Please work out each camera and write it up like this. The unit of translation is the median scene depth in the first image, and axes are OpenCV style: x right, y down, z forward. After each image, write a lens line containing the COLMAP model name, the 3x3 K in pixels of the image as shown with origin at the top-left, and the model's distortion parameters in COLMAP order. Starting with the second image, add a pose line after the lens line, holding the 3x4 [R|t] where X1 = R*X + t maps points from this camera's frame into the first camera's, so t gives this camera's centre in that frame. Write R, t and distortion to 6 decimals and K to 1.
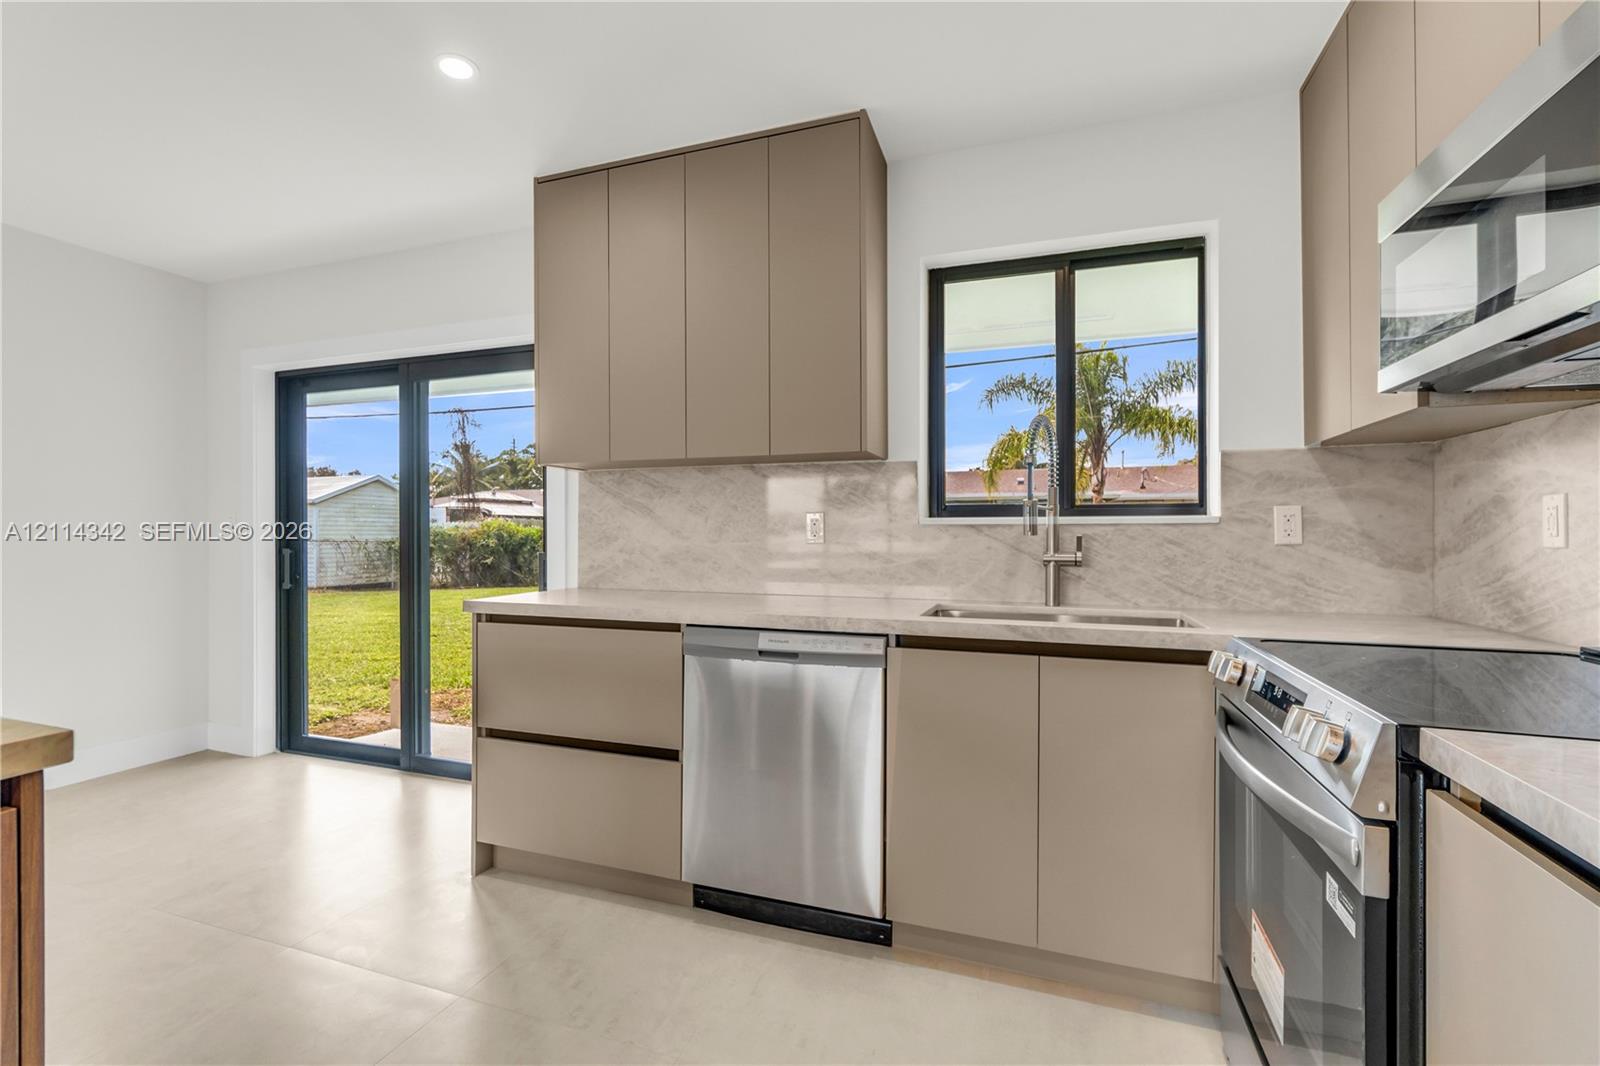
lens RADIAL K [[709.6, 0, 796.2], [0, 709.6, 533.9], [0, 0, 1]] dist [-0.006866, 0.001138]
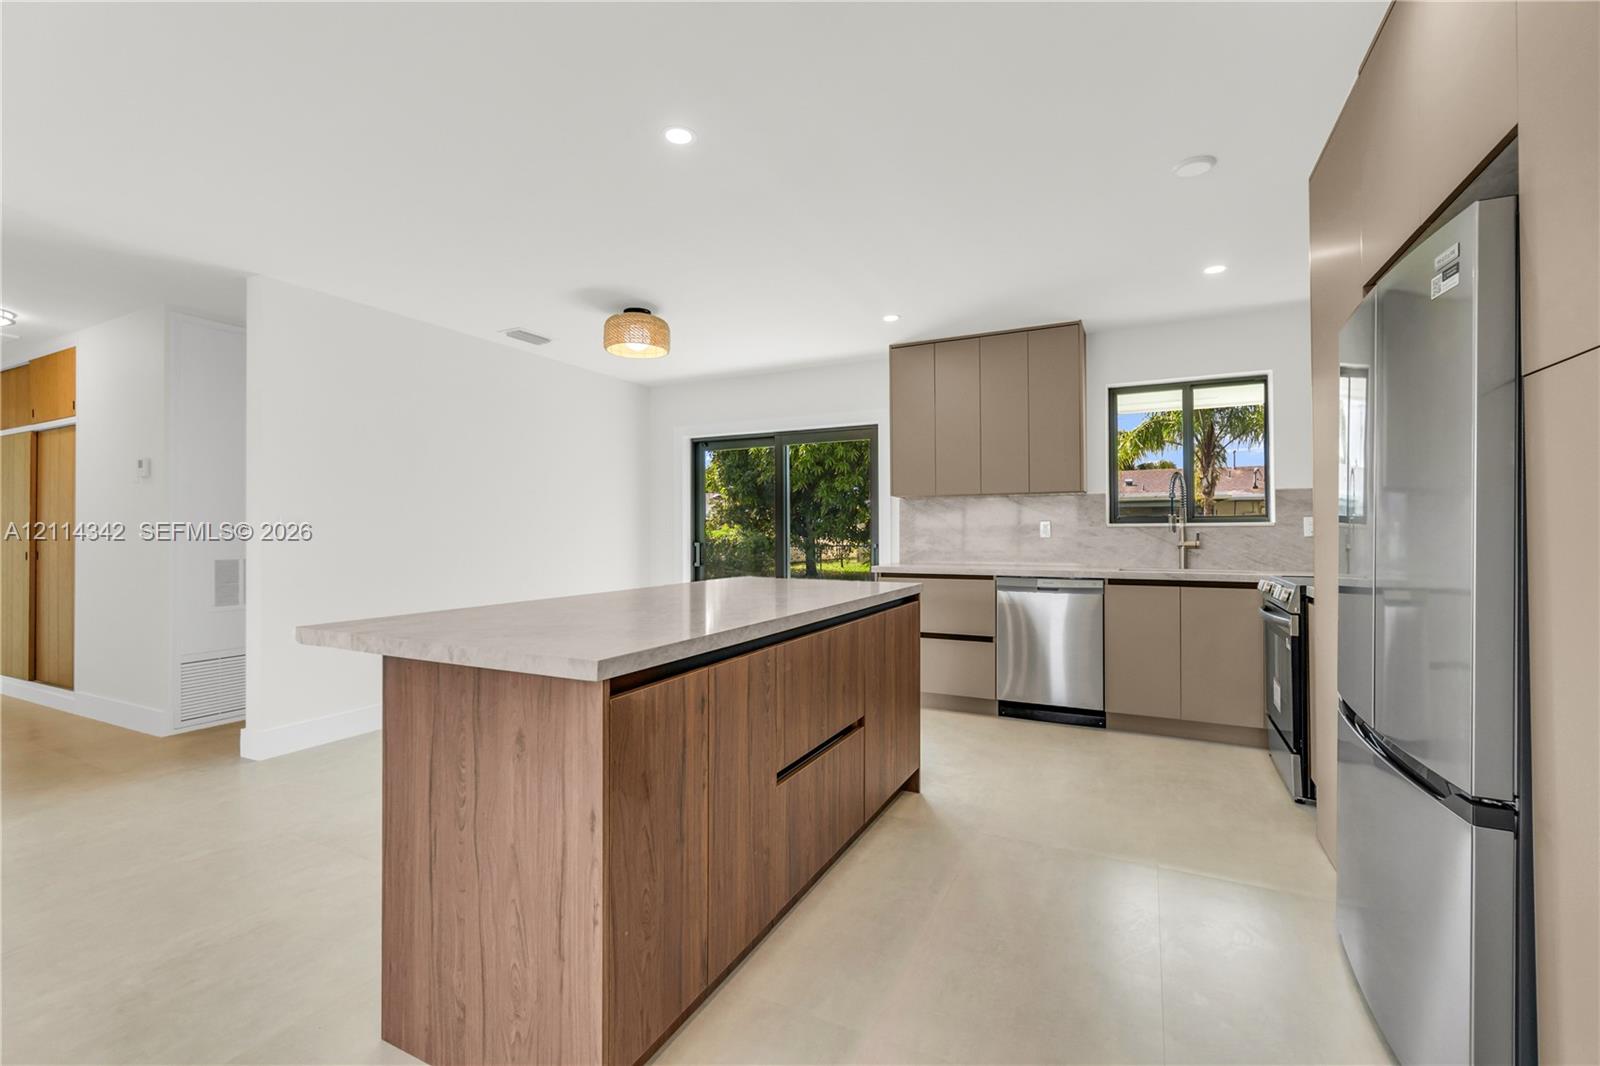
lens RADIAL K [[709.6, 0, 790.3], [0, 709.6, 526.5], [0, 0, 1]] dist [-0.006866, 0.001138]
pose [[0.991301, -0.005156, -0.131514, -0.450784], [0.003631, 0.999923, -0.011835, 0.004591], [0.131565, 0.011255, 0.991244, -1.066642]]
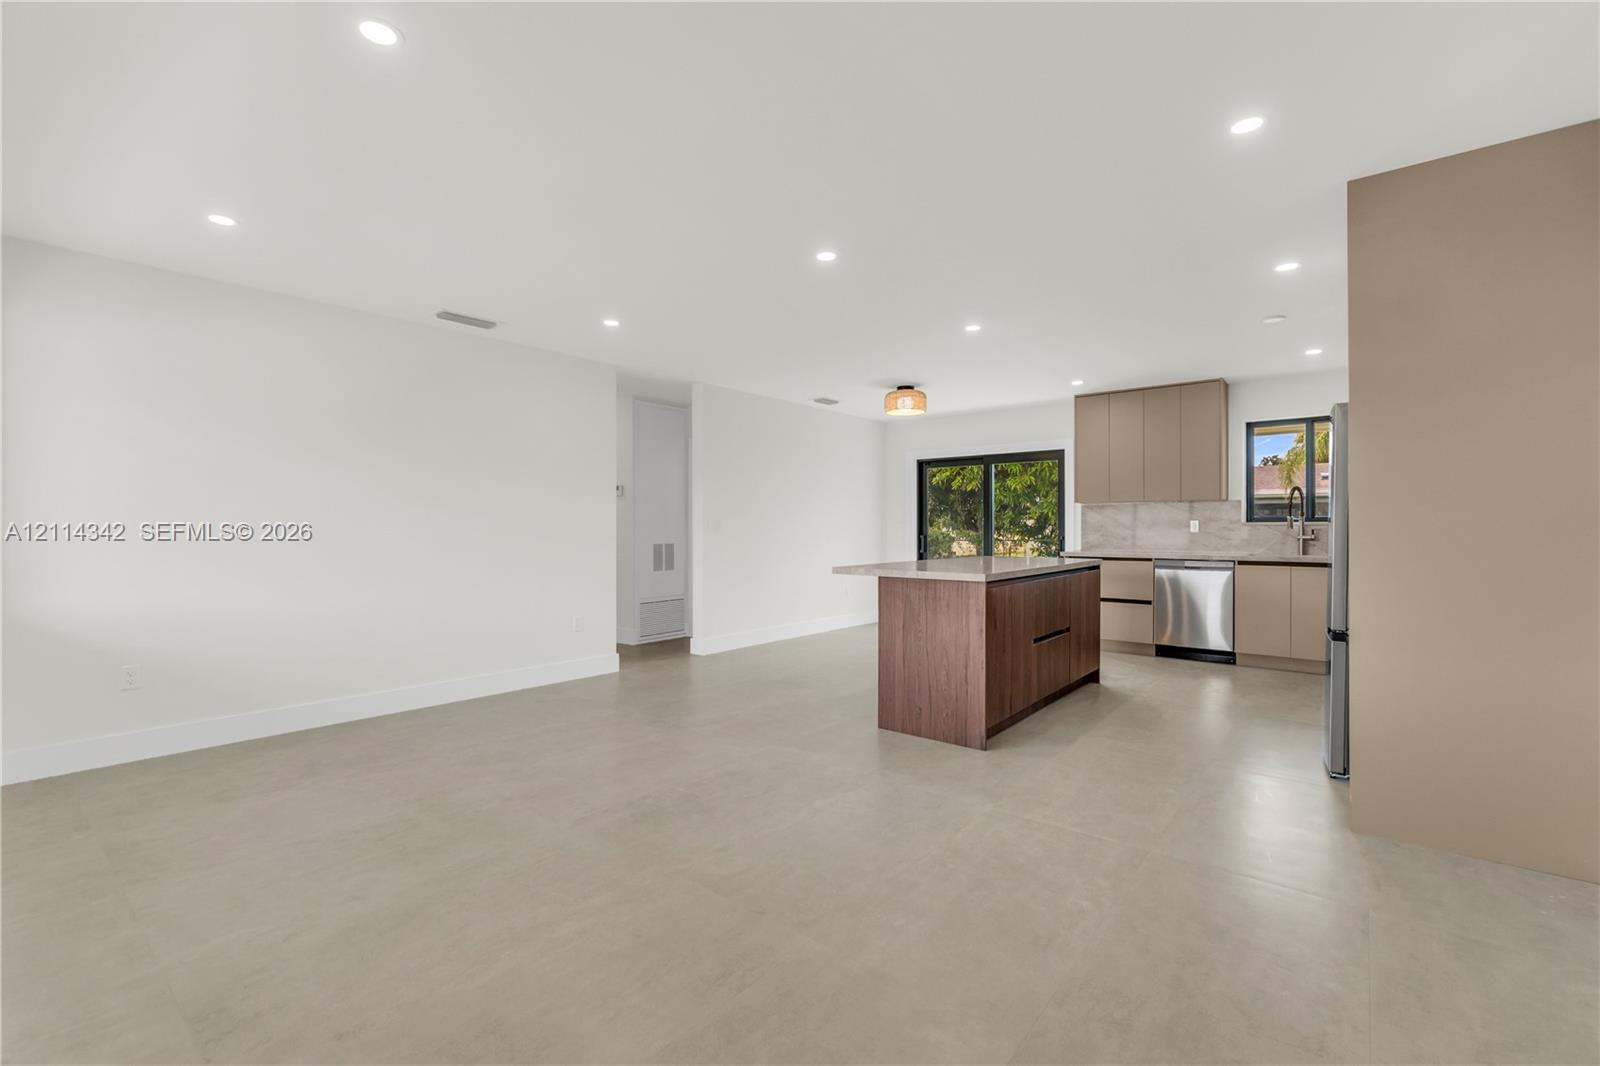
lens RADIAL K [[709.6, 0, 785.5], [0, 709.6, 533.1], [0, 0, 1]] dist [-0.006866, 0.001138]
pose [[0.938391, 0.000050, -0.345575, -0.549143], [0.001464, 0.999990, 0.004120, 0.004366], [0.345572, -0.004372, 0.938382, -2.199084]]
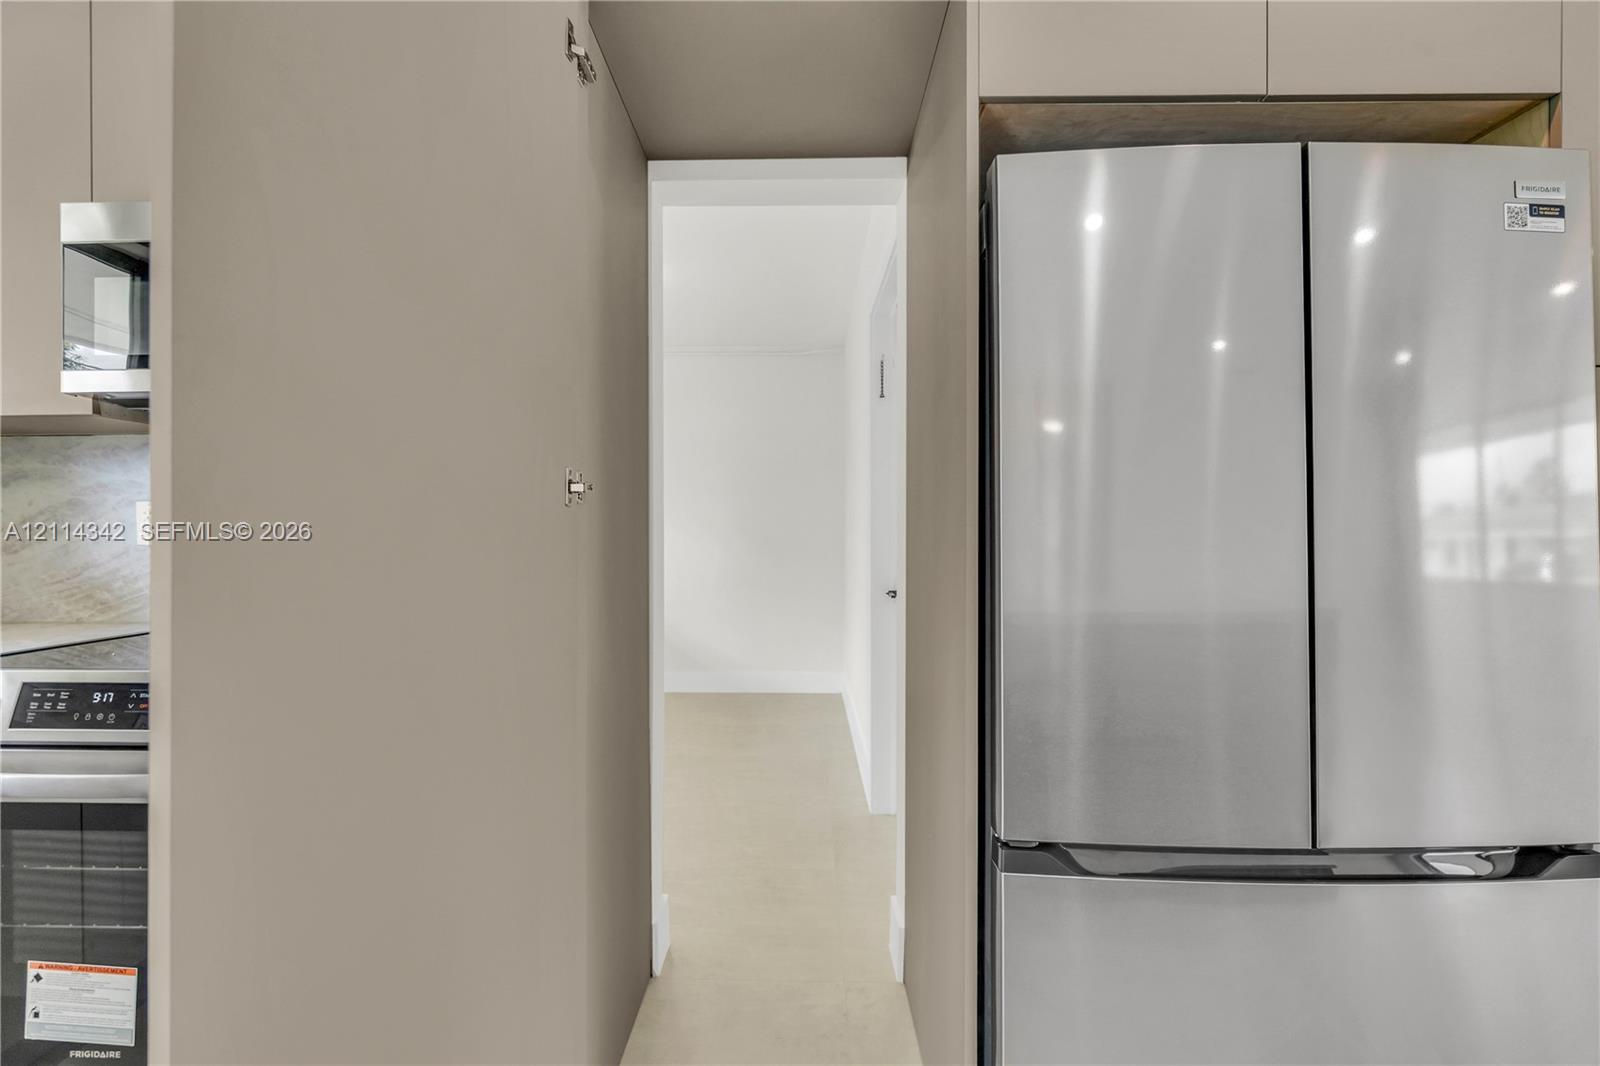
lens RADIAL K [[709.6, 0, 776.8], [0, 709.6, 529.6], [0, 0, 1]] dist [-0.006866, 0.001138]
pose [[-0.298727, 0.004986, 0.954326, -0.277061], [0.003695, 0.999985, -0.004068, 0.001124], [-0.954331, 0.002311, -0.298741, 0.217587]]
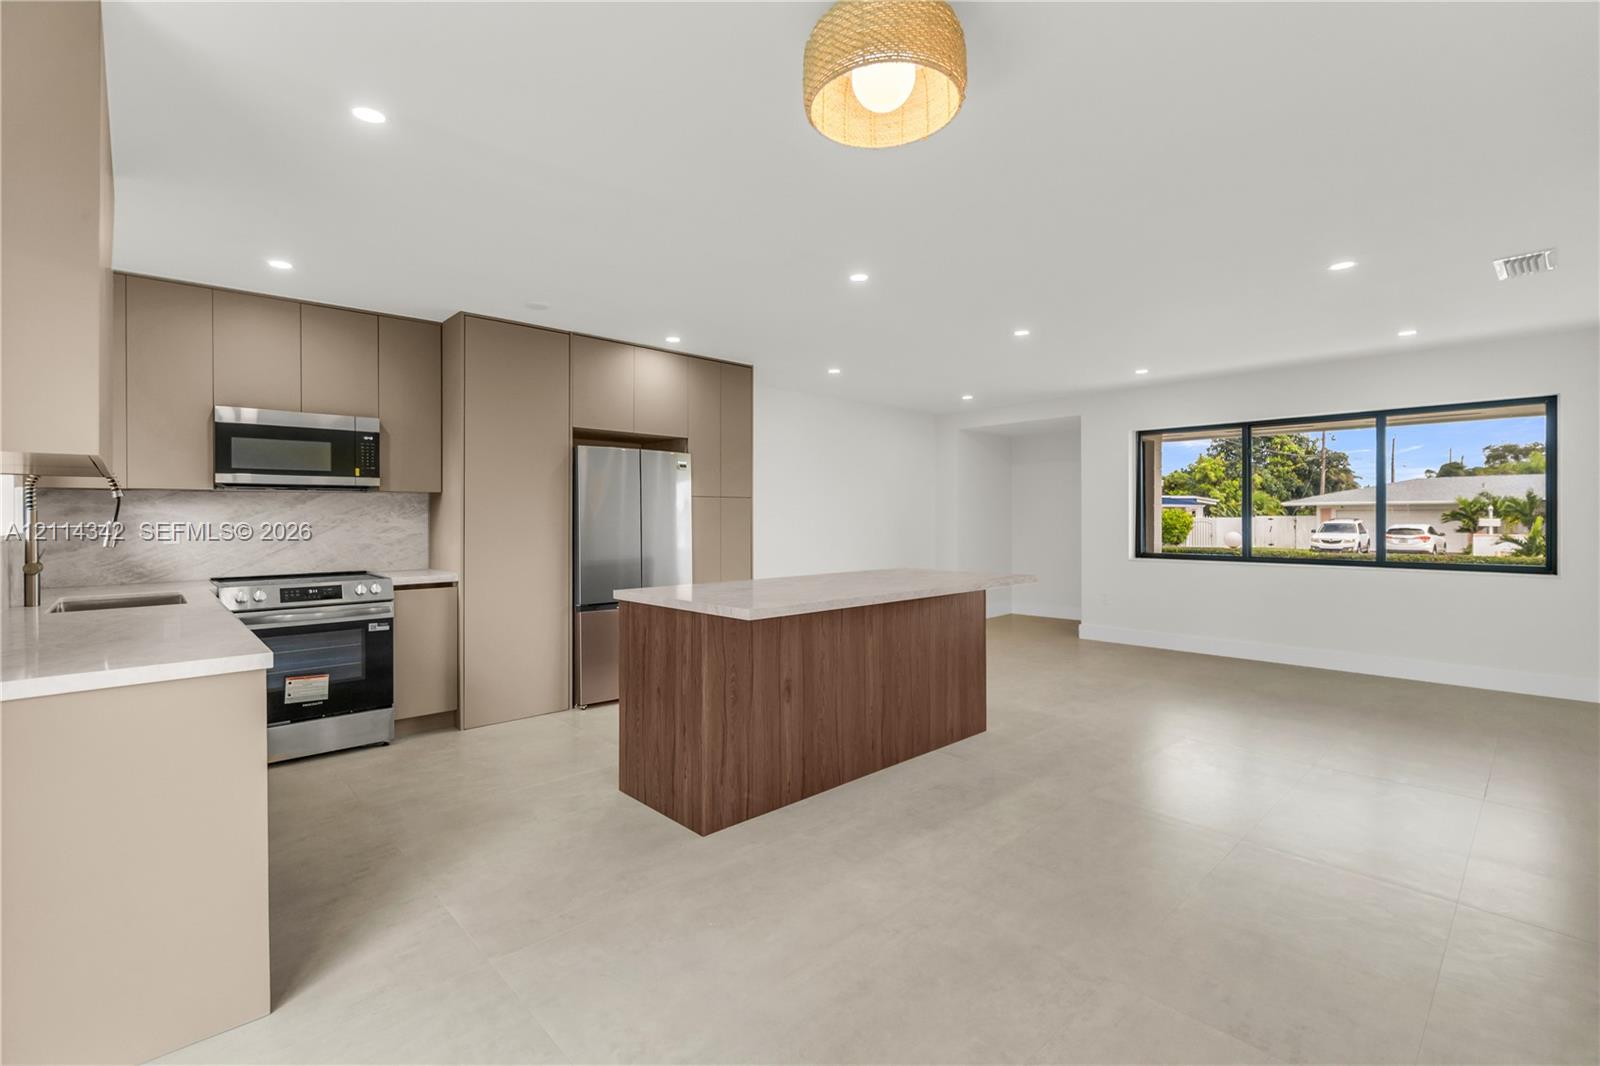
lens RADIAL K [[709.6, 0, 798.7], [0, 709.6, 526.0], [0, 0, 1]] dist [-0.006866, 0.001138]
pose [[-0.887353, -0.004408, 0.461070, -1.379030], [0.003556, 0.999859, 0.016402, -0.052572], [-0.461078, 0.016194, -0.887212, 1.462302]]
